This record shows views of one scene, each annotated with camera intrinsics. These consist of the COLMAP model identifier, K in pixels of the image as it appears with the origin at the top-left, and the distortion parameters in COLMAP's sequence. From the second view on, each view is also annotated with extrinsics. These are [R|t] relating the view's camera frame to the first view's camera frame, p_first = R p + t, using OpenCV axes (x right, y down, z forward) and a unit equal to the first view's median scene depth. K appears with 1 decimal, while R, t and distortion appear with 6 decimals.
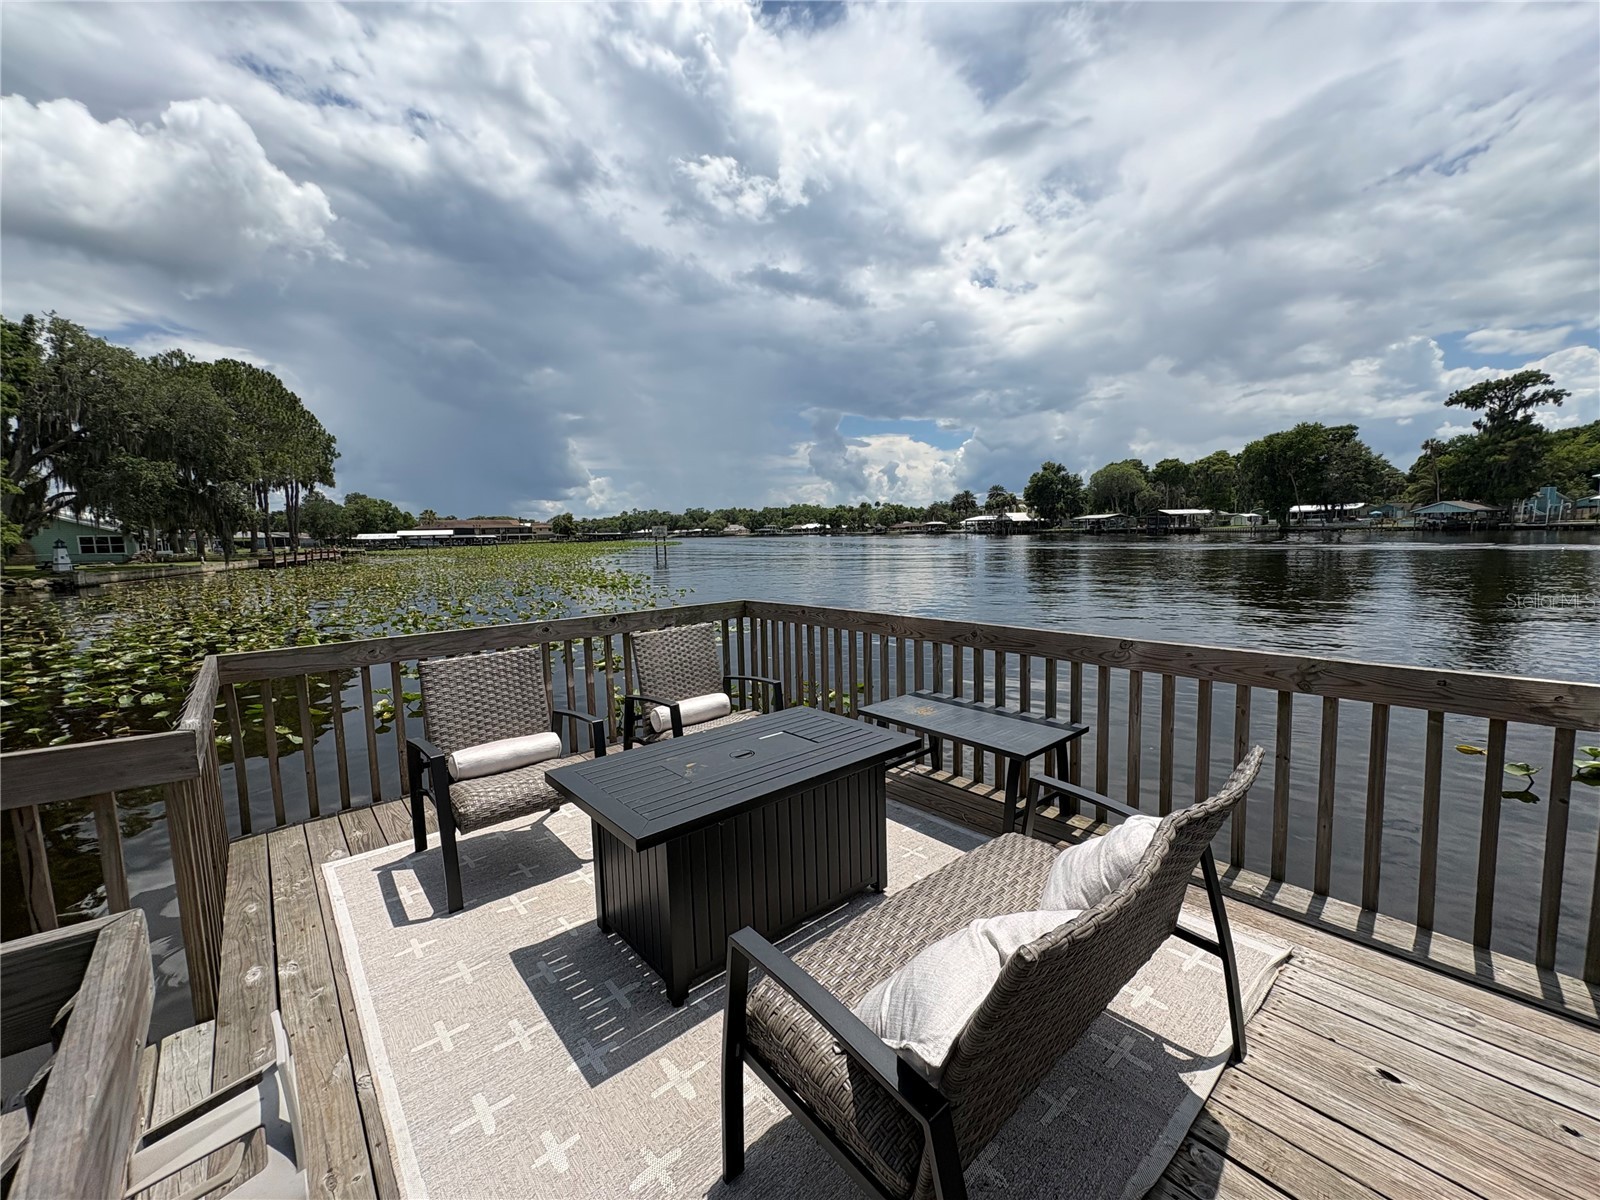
lens RADIAL K [[636.1, 0, 803.8], [0, 636.1, 601.5], [0, 0, 1]] dist [-0.000105, 0.000300]
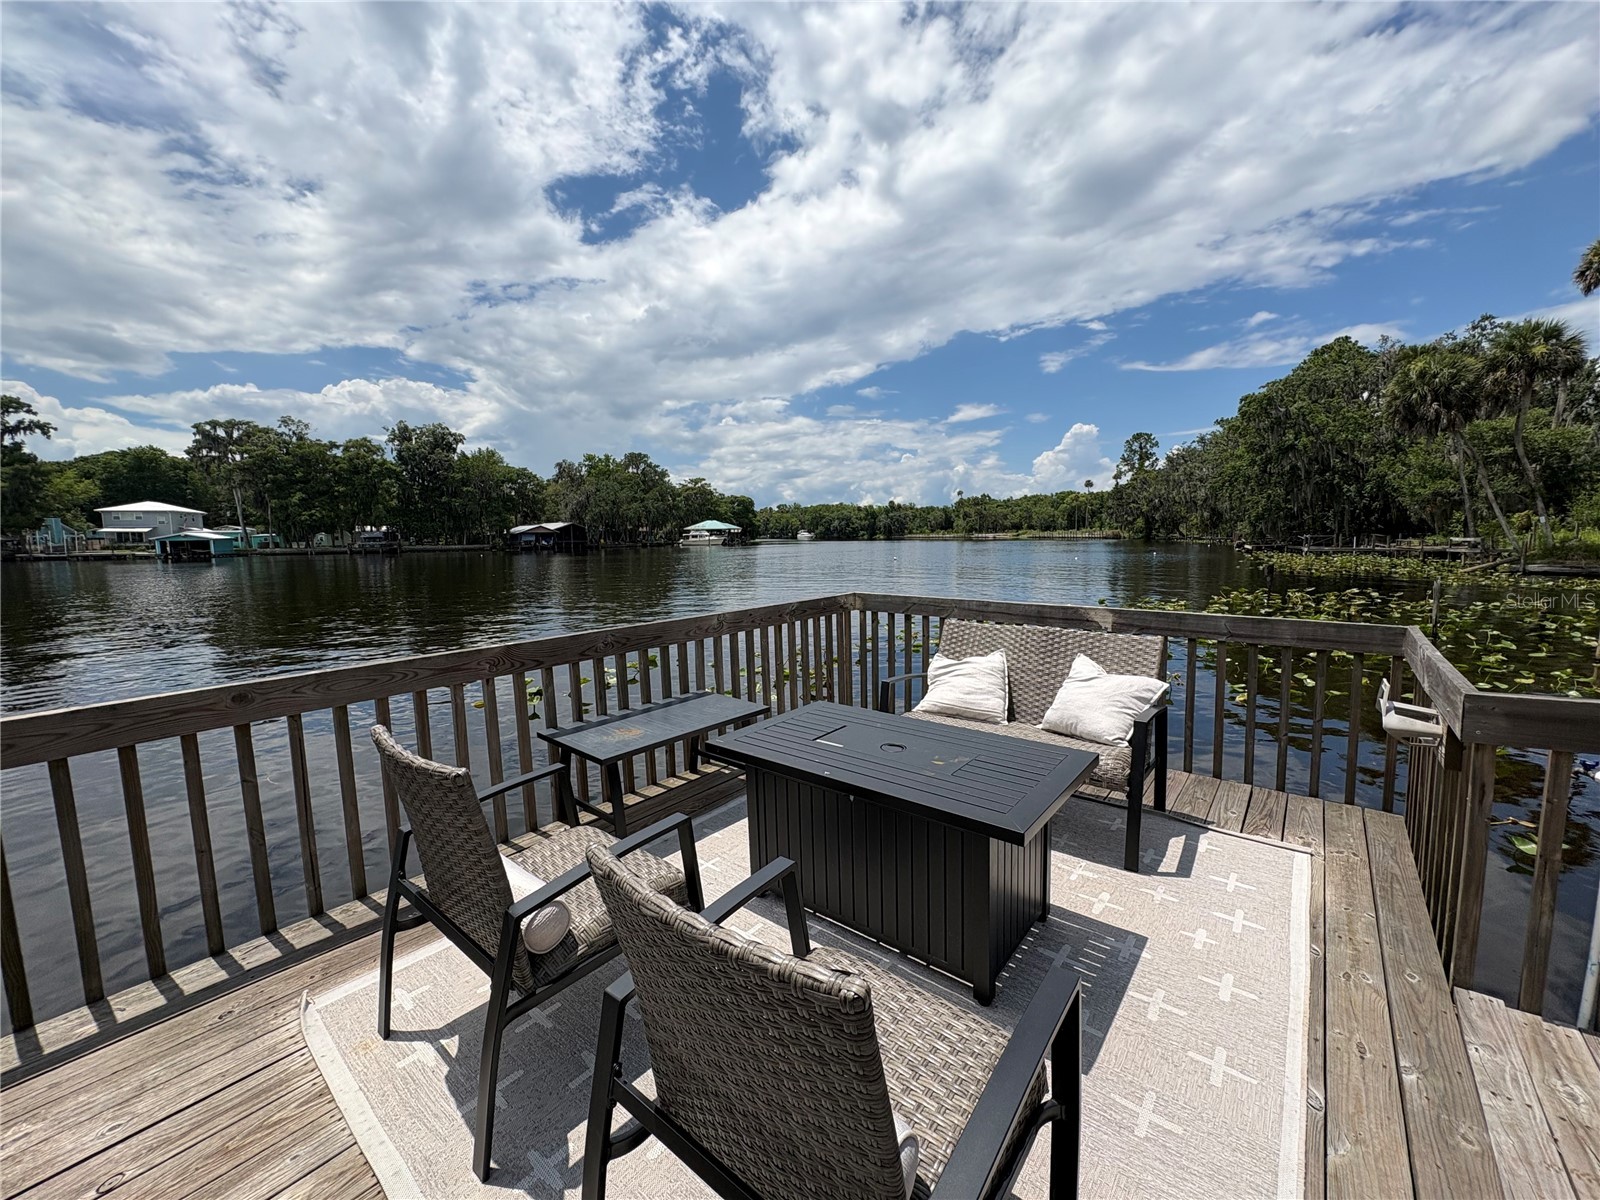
lens RADIAL K [[636.1, 0, 799.8], [0, 636.1, 599.8], [0, 0, 1]] dist [-0.000105, 0.000300]
pose [[-0.169246, -0.072692, 0.982889, -0.024120], [0.124186, 0.987755, 0.094436, -0.002151], [-0.977719, 0.138044, -0.158146, 0.030274]]
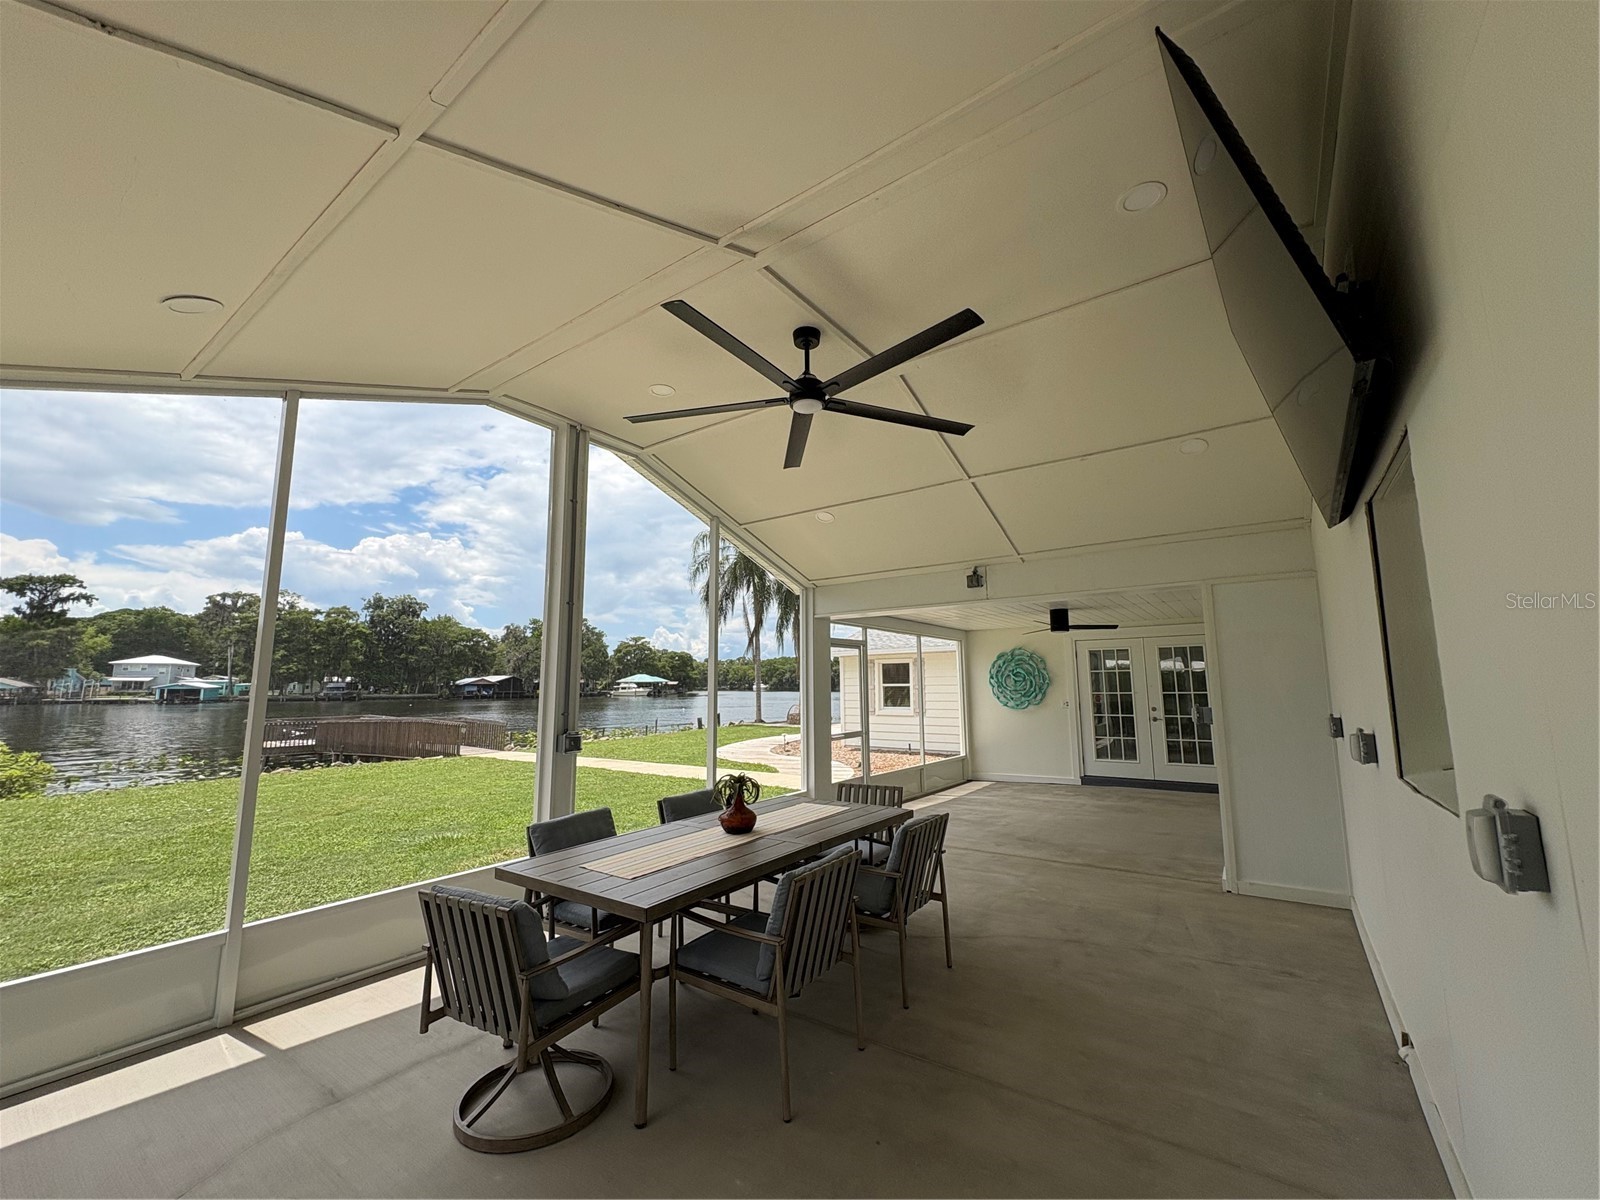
lens RADIAL K [[636.1, 0, 803.3], [0, 636.1, 597.5], [0, 0, 1]] dist [-0.000105, 0.000300]
pose [[-0.191644, 0.158441, 0.968591, -0.330316], [0.113310, 0.983856, -0.138519, 0.015120], [-0.974902, 0.083204, -0.206503, -0.137113]]
